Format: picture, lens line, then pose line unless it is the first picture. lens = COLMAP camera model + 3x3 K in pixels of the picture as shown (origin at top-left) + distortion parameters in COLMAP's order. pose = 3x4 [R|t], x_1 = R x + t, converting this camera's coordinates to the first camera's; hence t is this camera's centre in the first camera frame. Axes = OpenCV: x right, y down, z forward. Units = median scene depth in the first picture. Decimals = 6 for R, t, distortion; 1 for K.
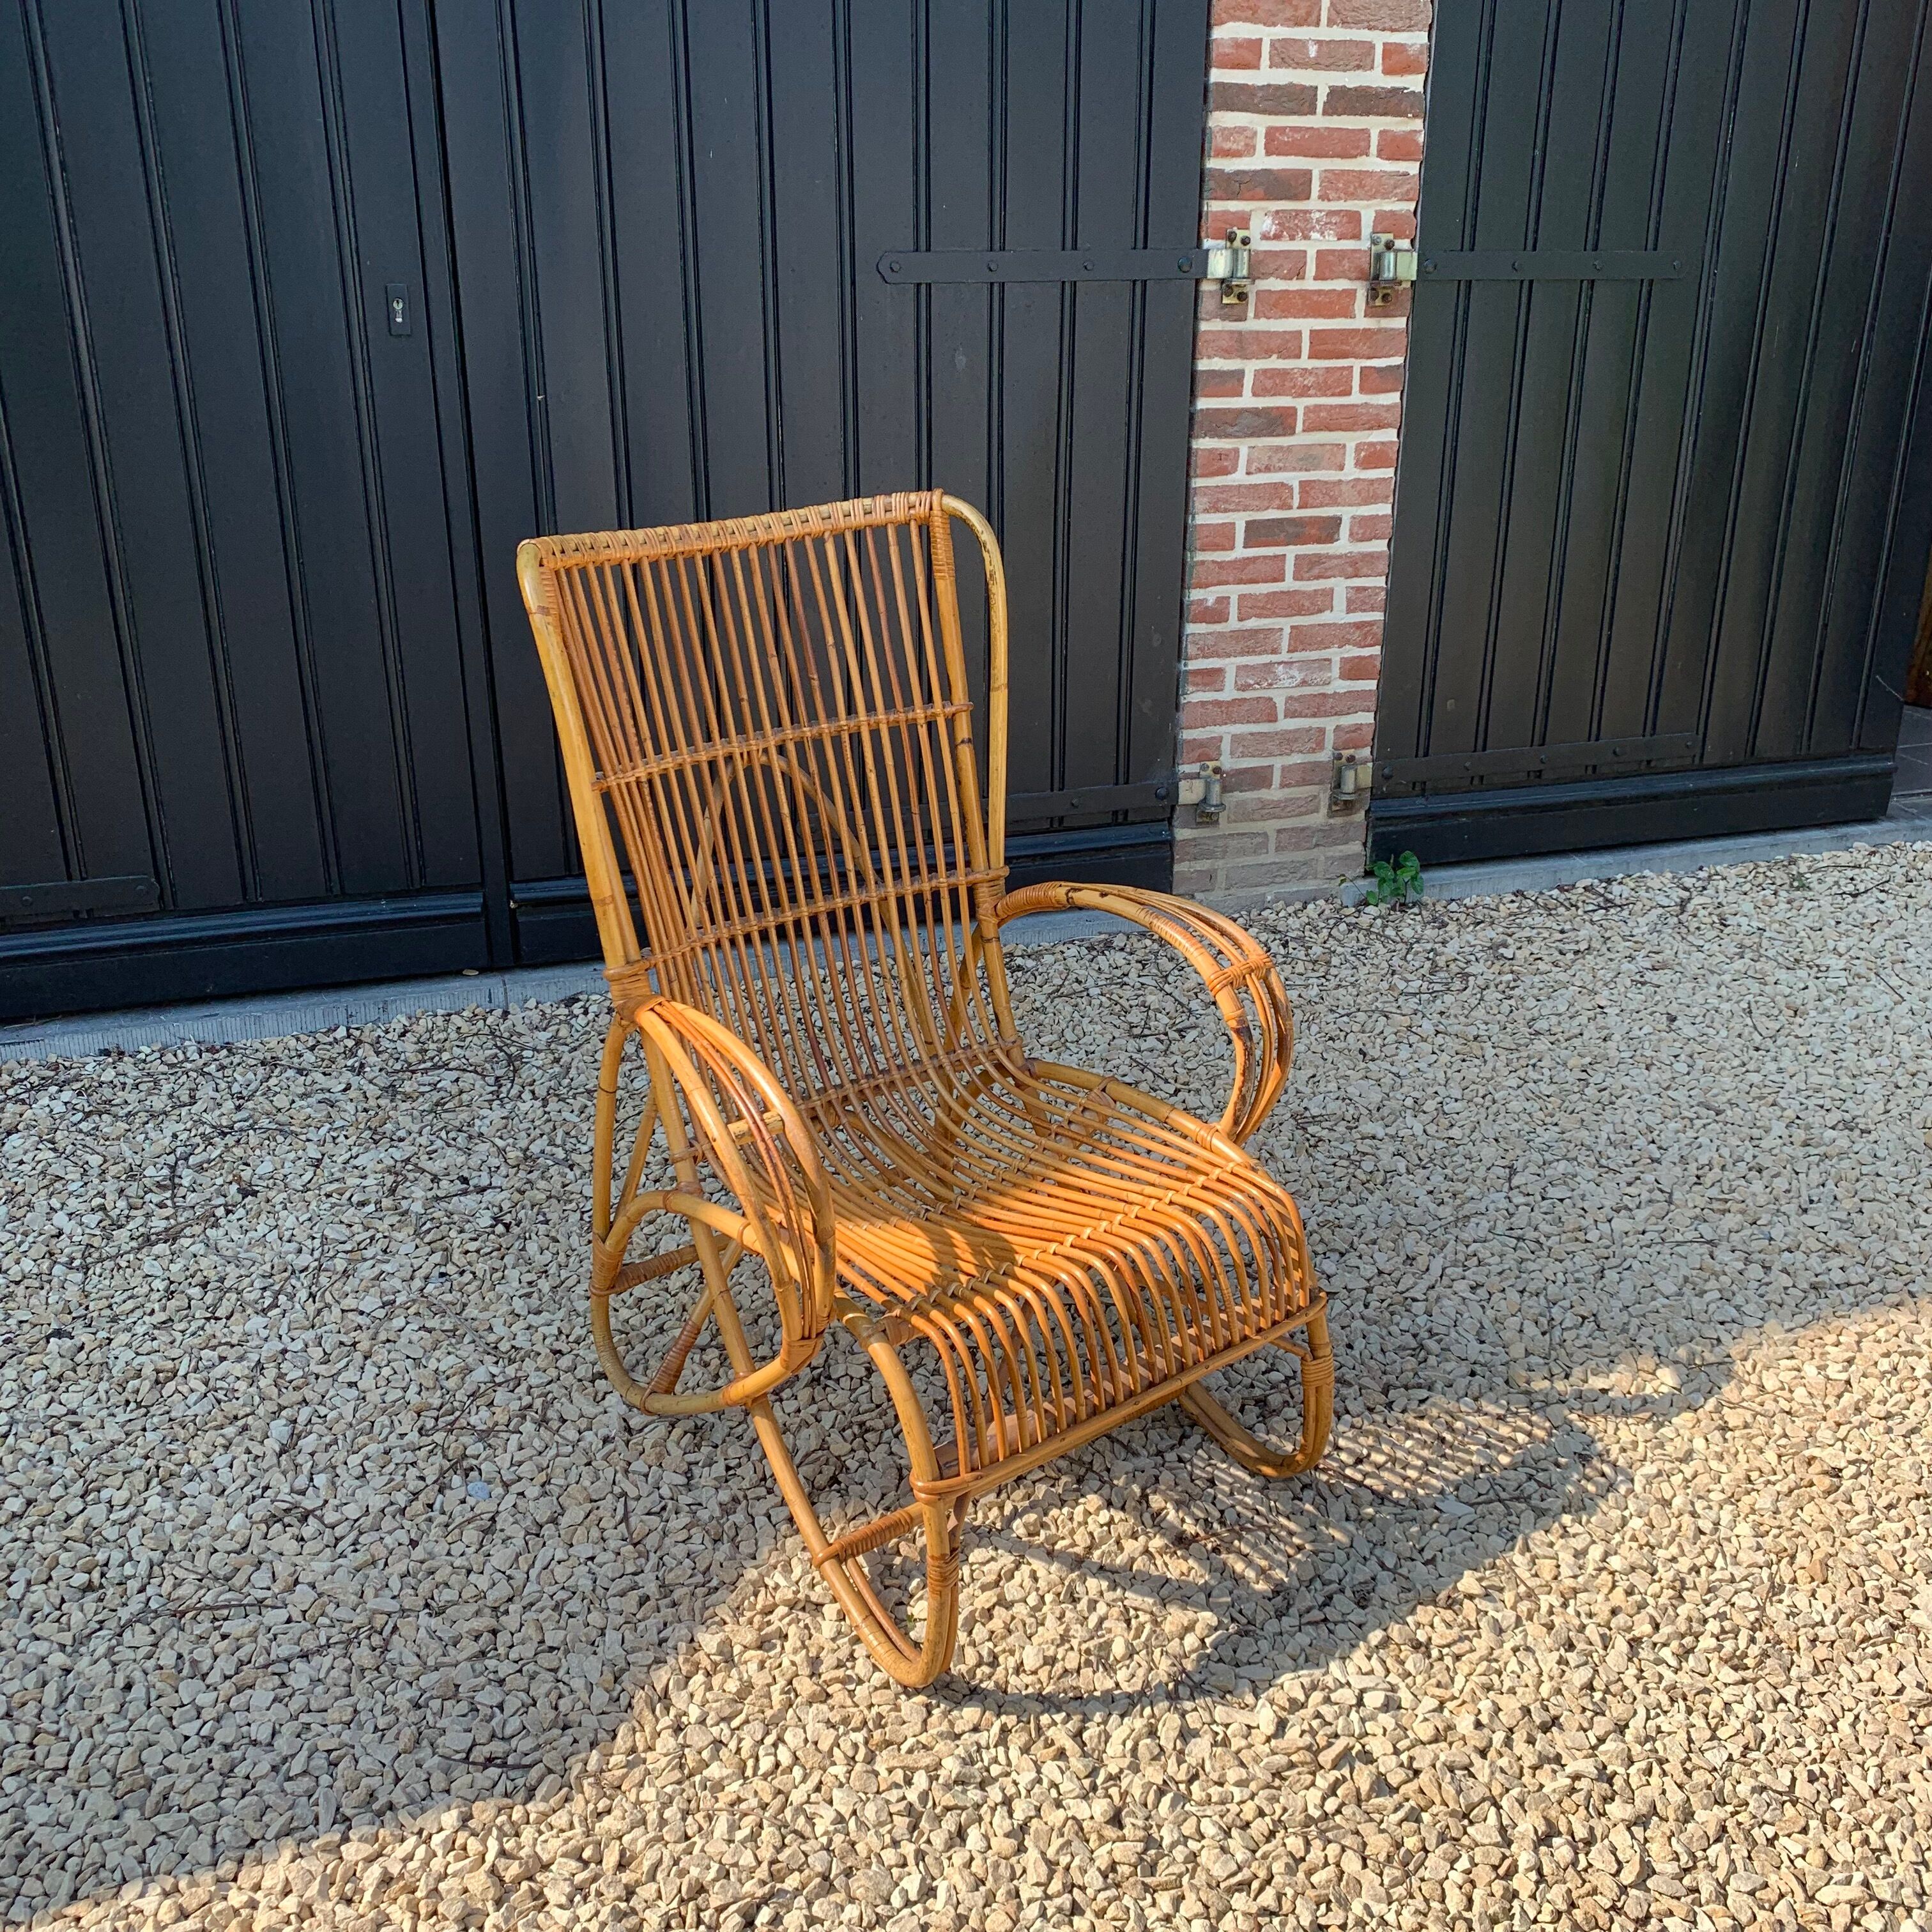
lens RADIAL K [[1983.7, 0, 965.4], [0, 1983.7, 943.2], [0, 0, 1]] dist [0.003257, 0.000000]
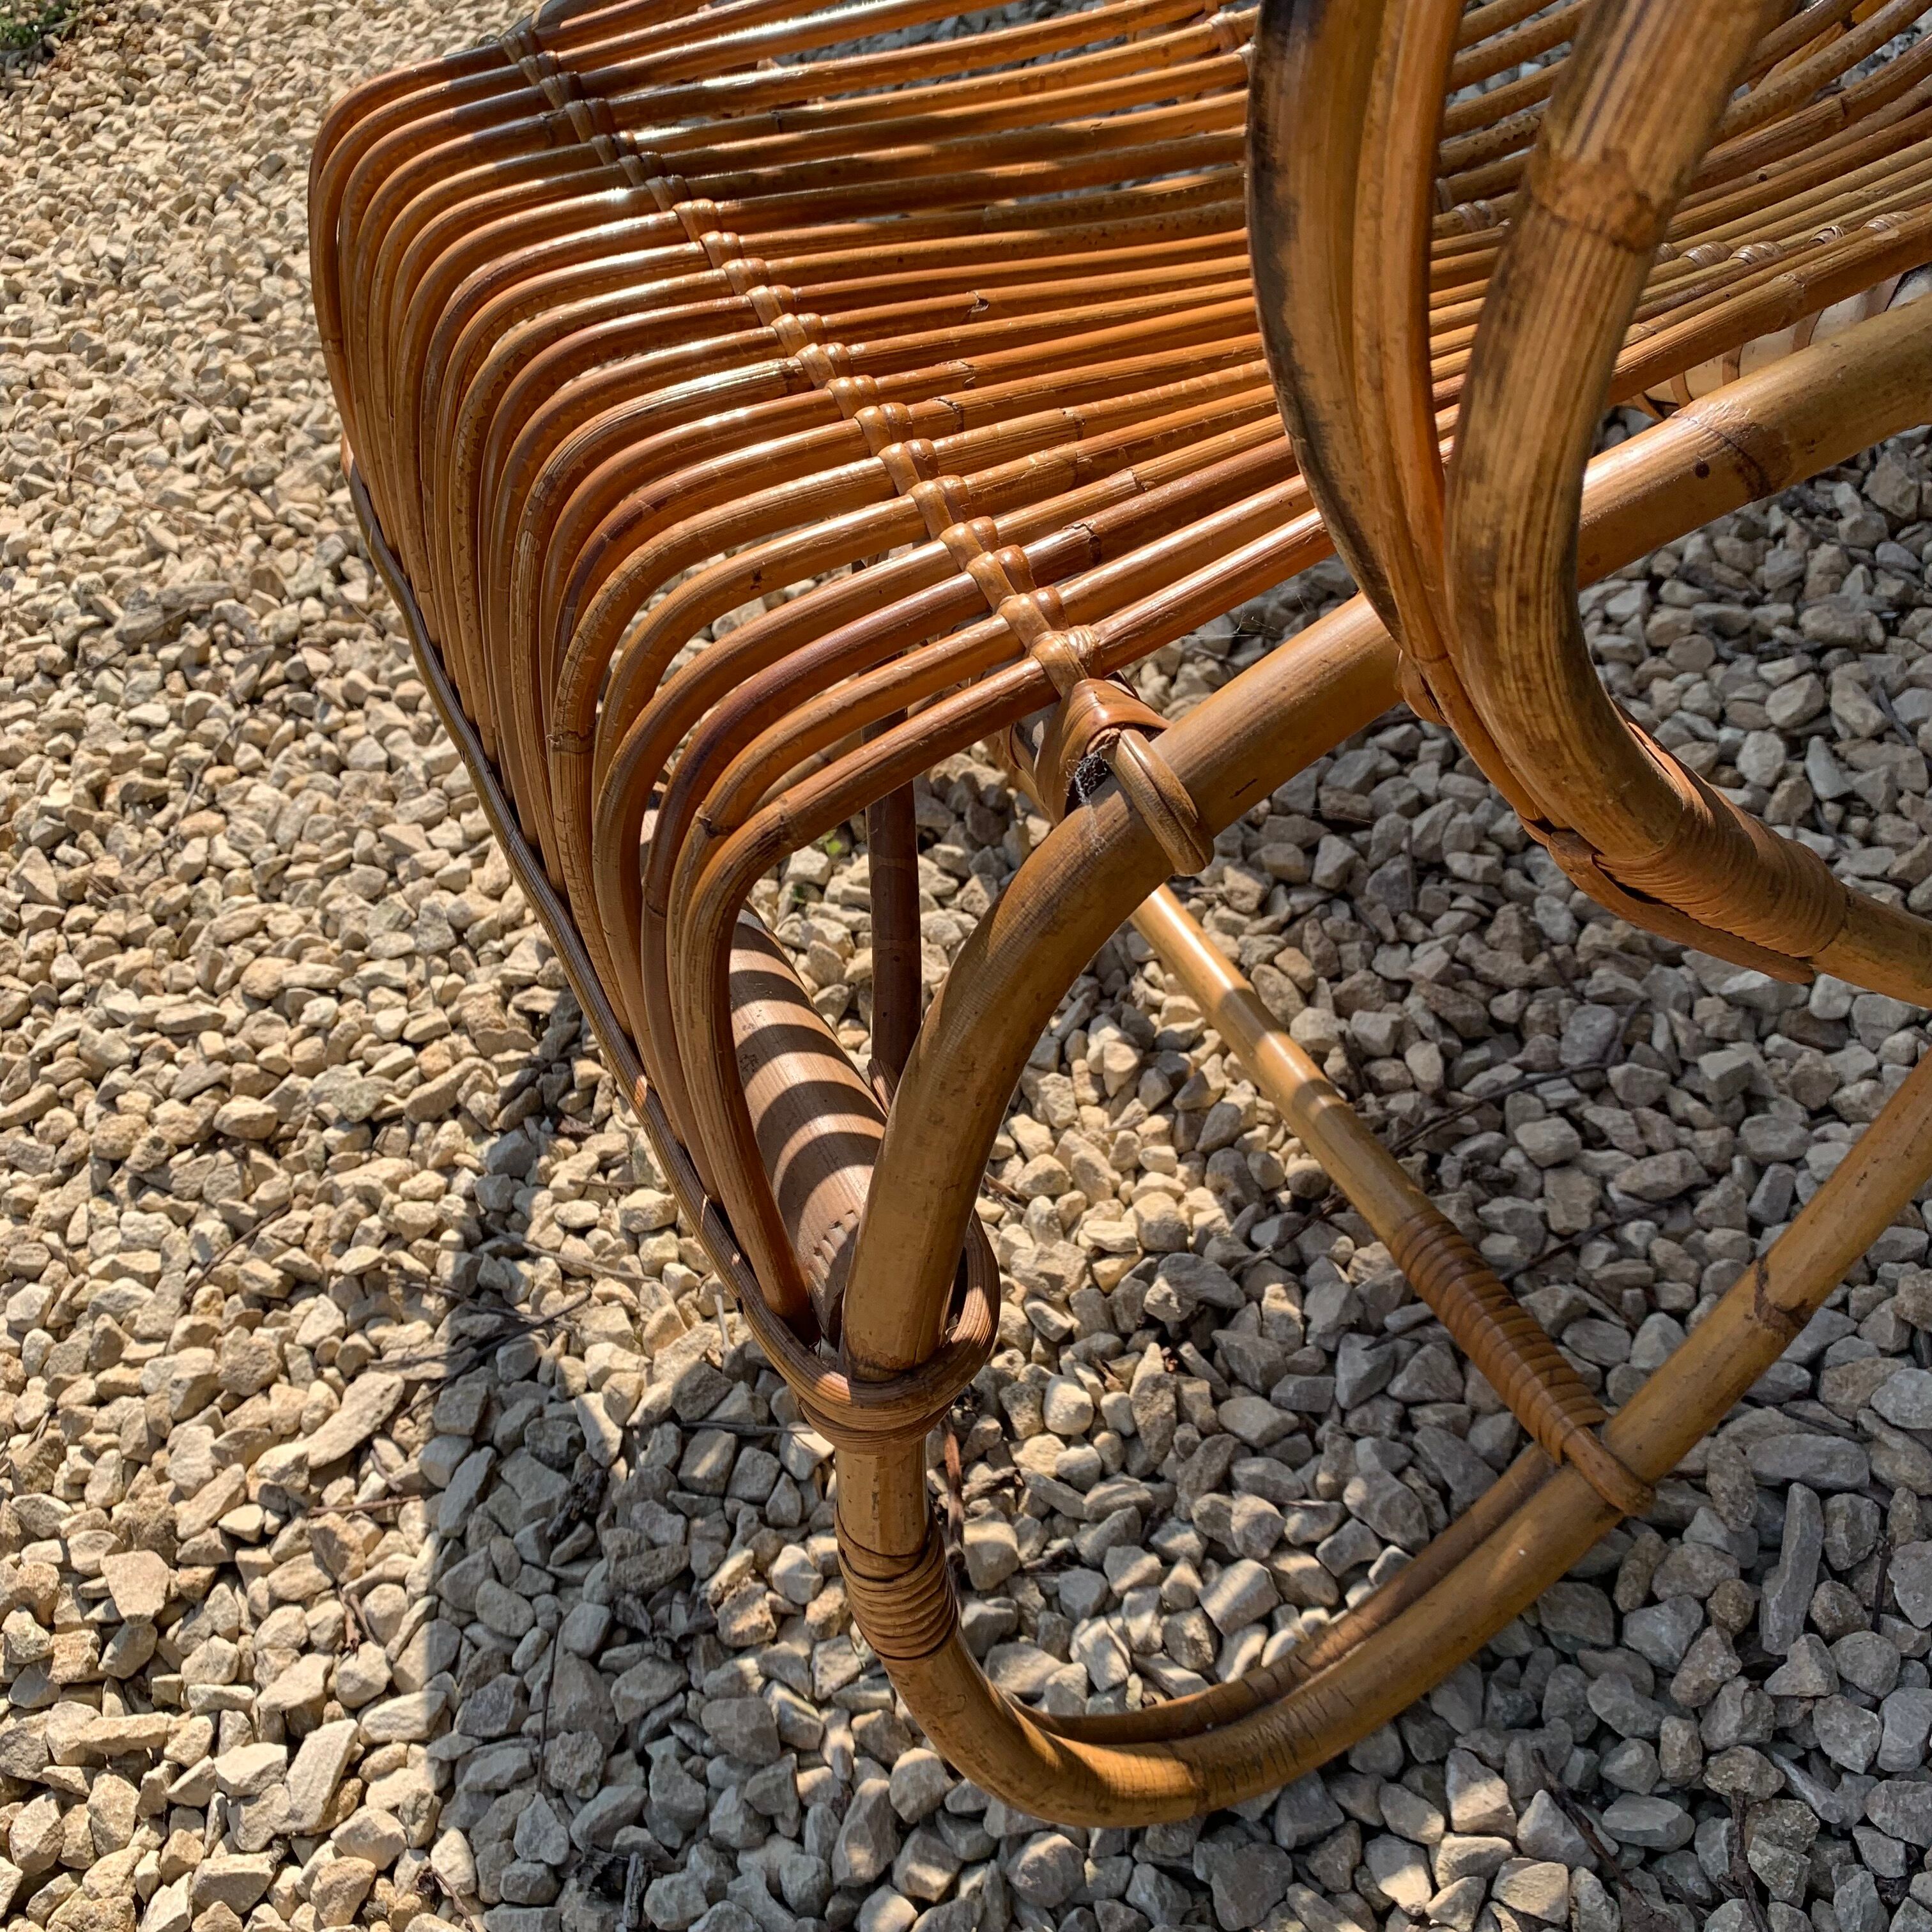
lens RADIAL K [[1983.7, 0, 958.9], [0, 1983.7, 974.2], [0, 0, 1]] dist [0.003257, 0.000000]
pose [[-0.231551, 0.741432, -0.629811, 0.241802], [-0.151503, 0.612023, 0.776192, -0.007185], [0.960953, 0.275146, -0.029386, 0.889745]]
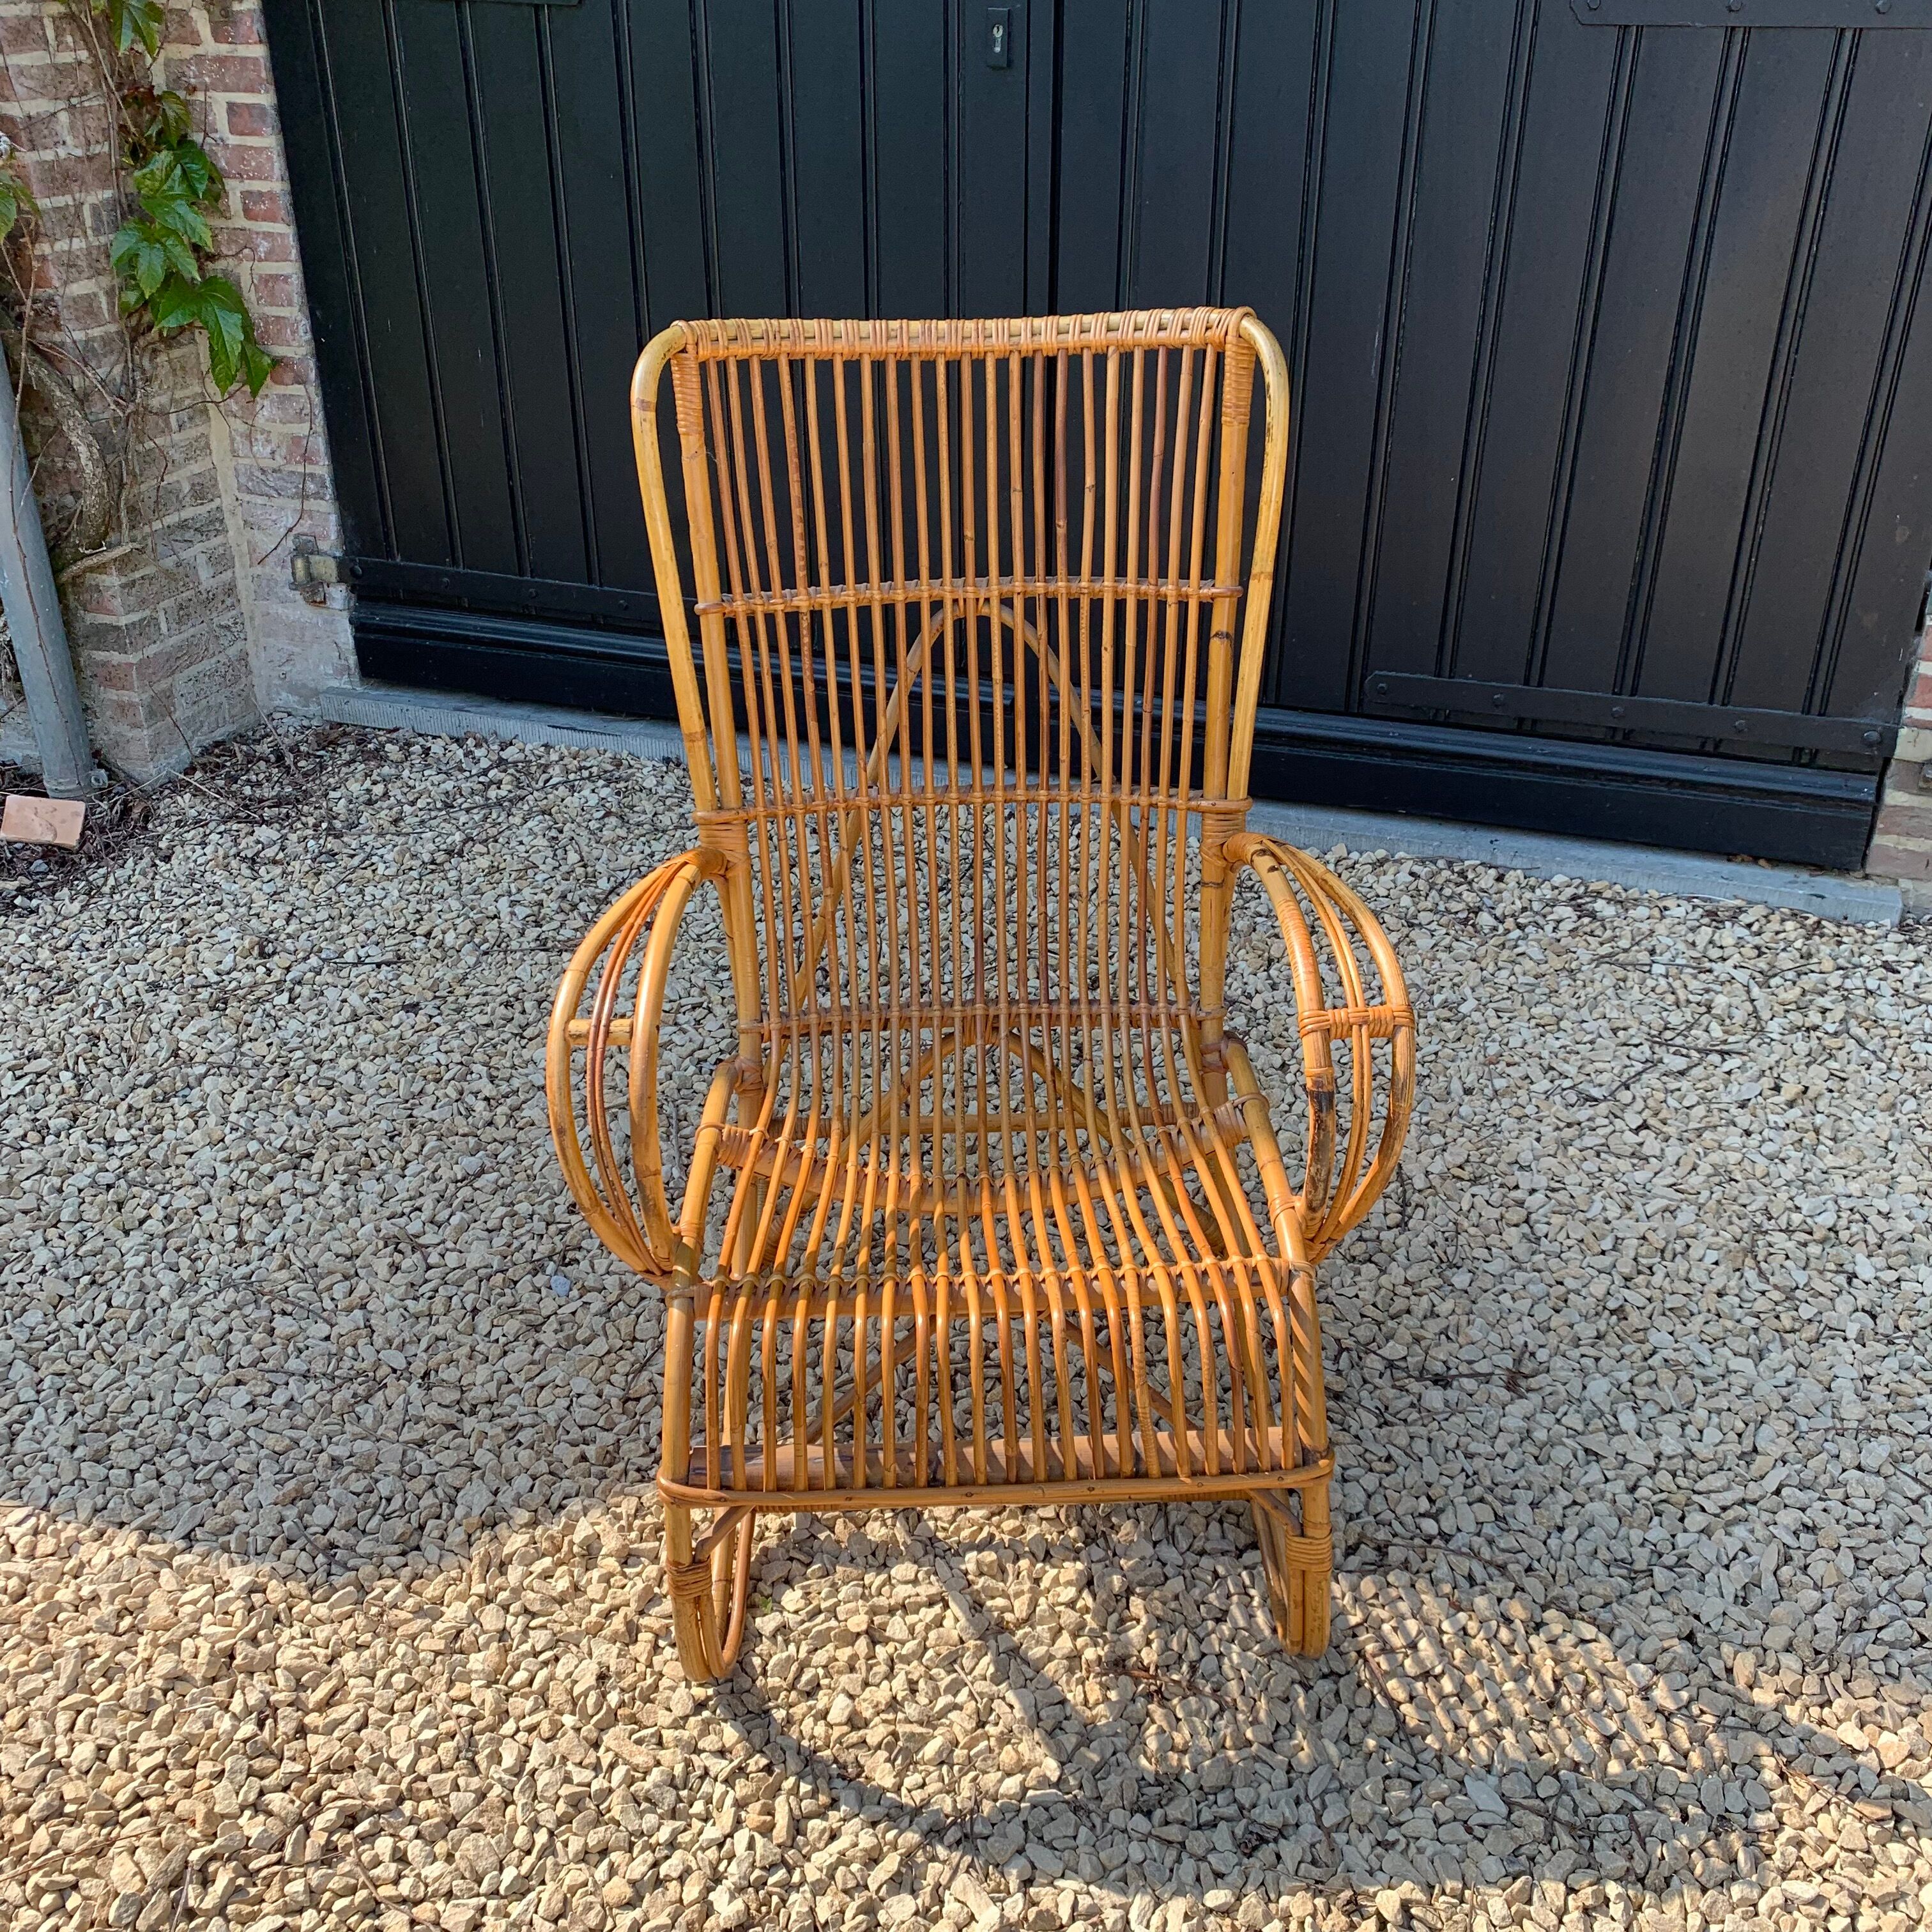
lens RADIAL K [[1983.7, 0, 982.9], [0, 1983.7, 935.0], [0, 0, 1]] dist [0.003257, 0.000000]
pose [[0.805046, 0.275819, -0.525190, 0.367881], [-0.207078, 0.960304, 0.186909, -0.113379], [0.555895, -0.041715, 0.830205, 0.276638]]
